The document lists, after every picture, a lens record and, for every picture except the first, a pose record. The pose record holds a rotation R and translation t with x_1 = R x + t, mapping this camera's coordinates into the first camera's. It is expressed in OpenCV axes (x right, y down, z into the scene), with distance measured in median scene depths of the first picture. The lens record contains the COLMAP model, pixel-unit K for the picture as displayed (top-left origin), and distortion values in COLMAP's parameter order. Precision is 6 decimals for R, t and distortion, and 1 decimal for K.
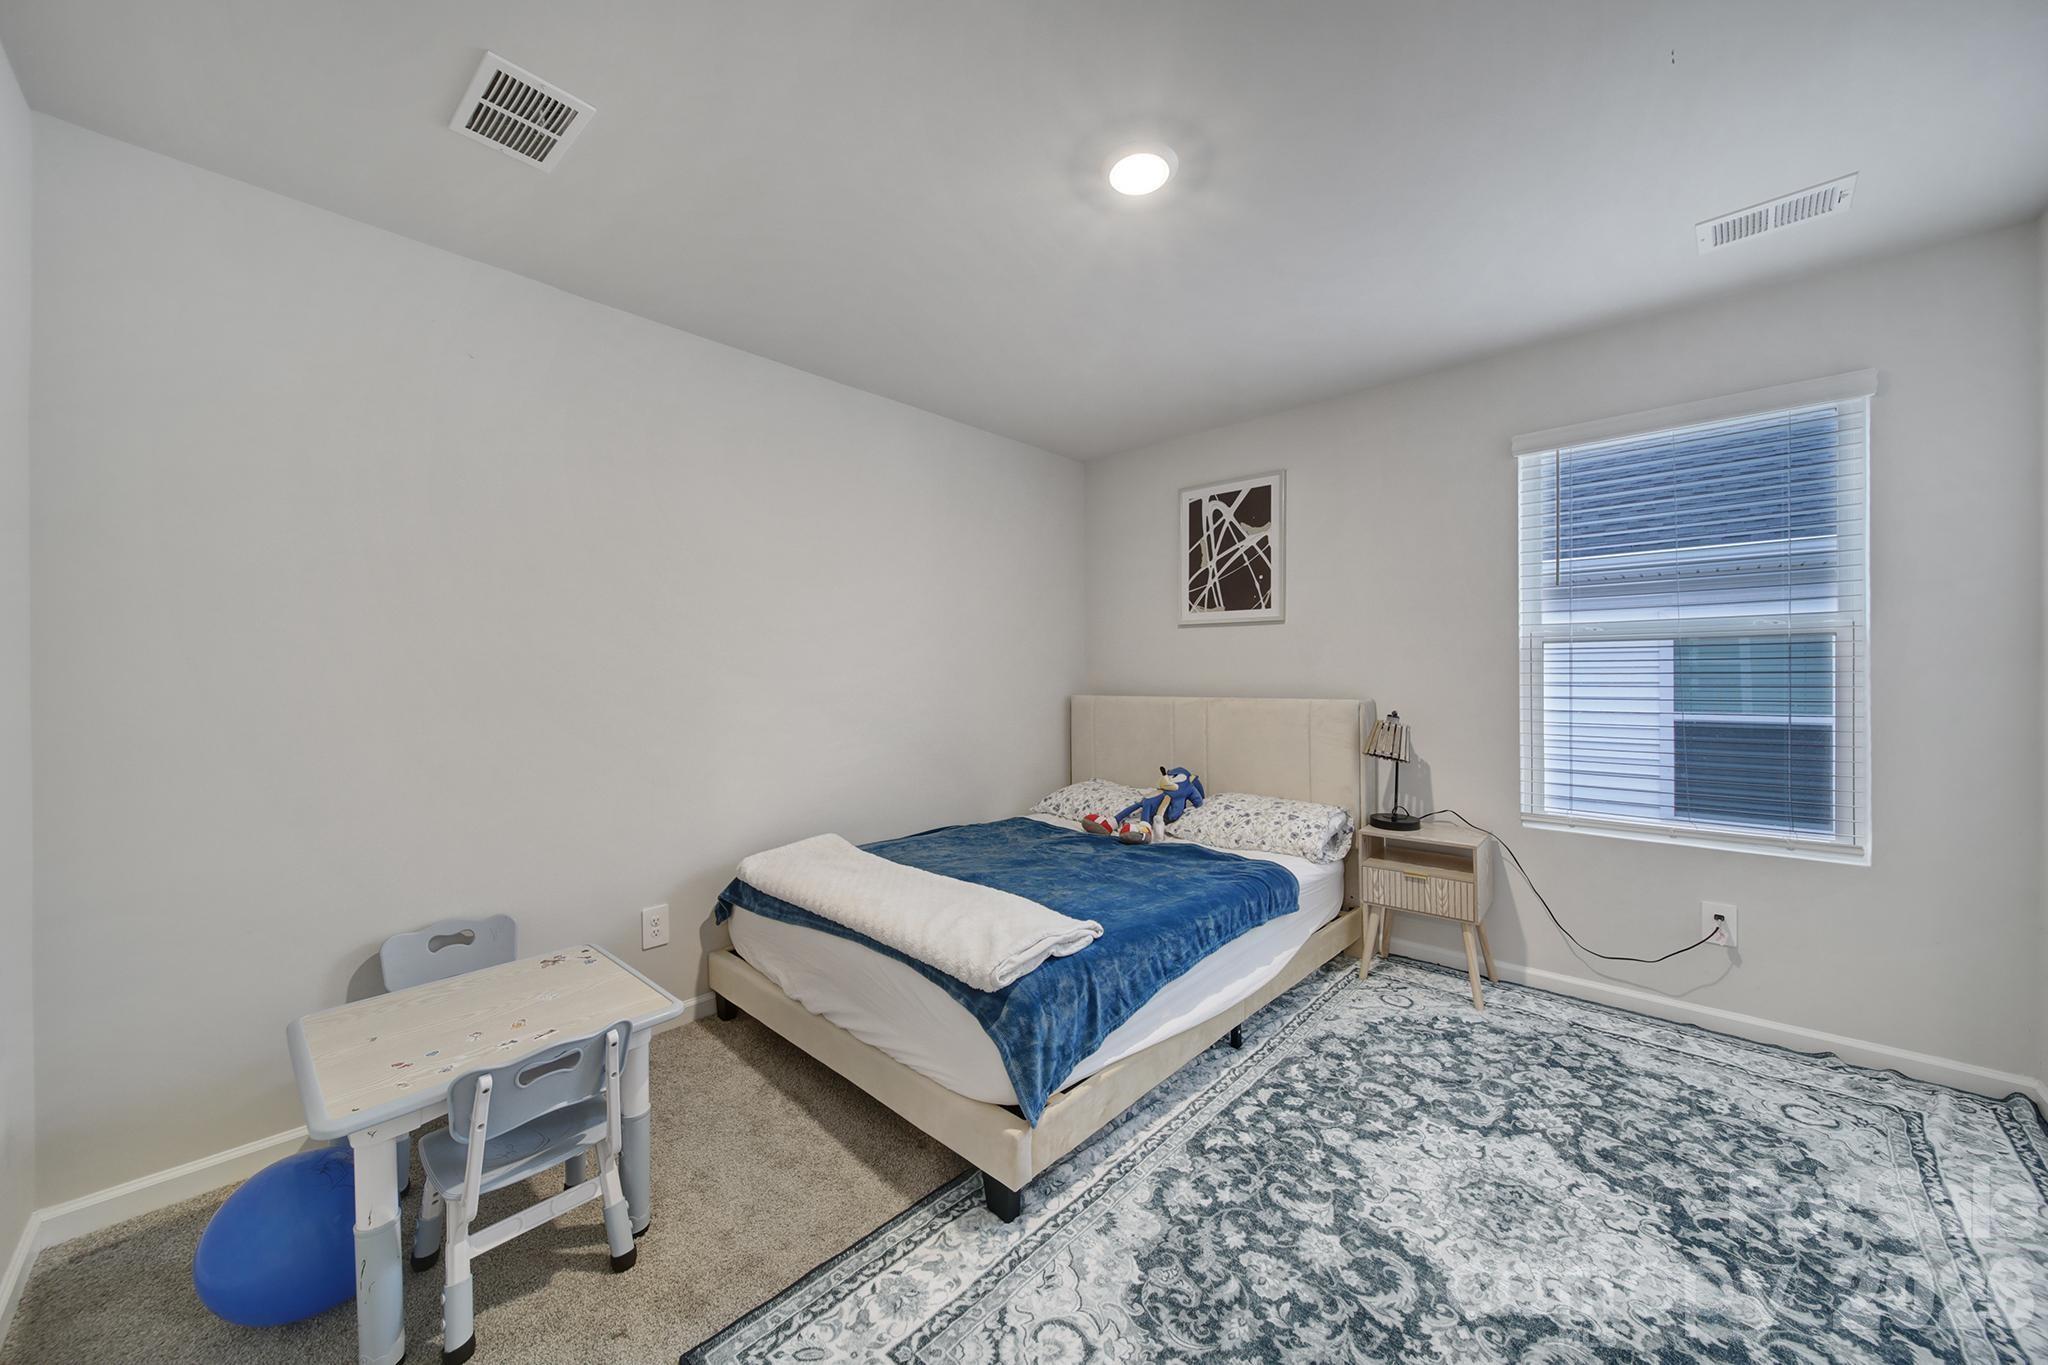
lens RADIAL K [[721.4, 0, 1031.0], [0, 721.4, 682.2], [0, 0, 1]] dist [0.000472, -0.001476]
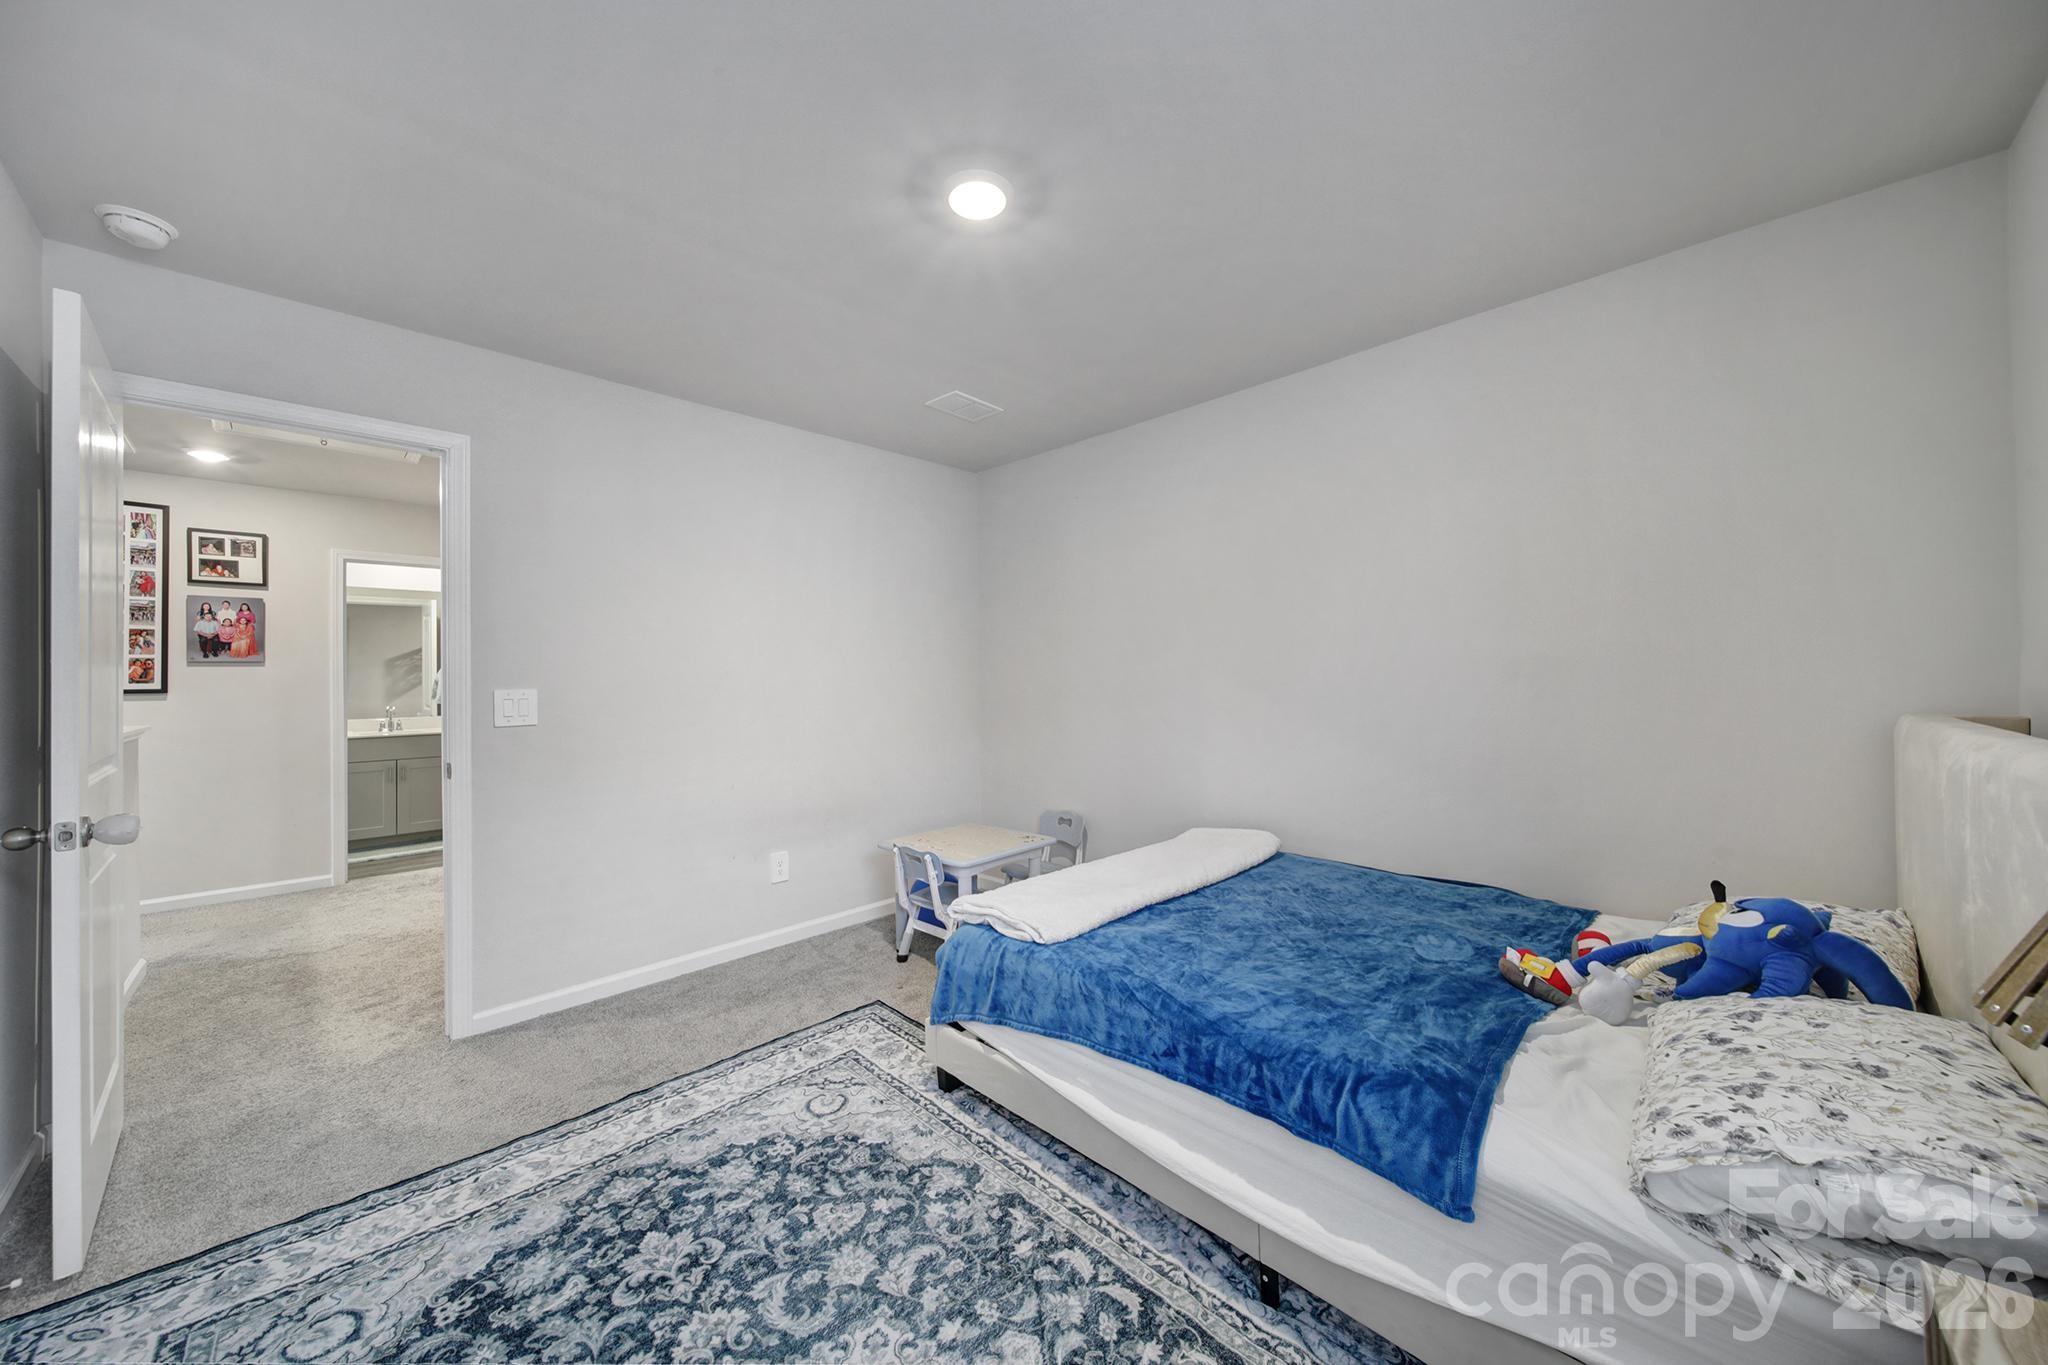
lens RADIAL K [[721.4, 0, 1030.9], [0, 721.4, 676.8], [0, 0, 1]] dist [0.000472, -0.001476]
pose [[-0.032732, 0.003842, -0.999457, 1.398104], [0.006778, 0.999970, 0.003622, -0.030295], [0.999441, -0.006656, -0.032757, 1.296895]]
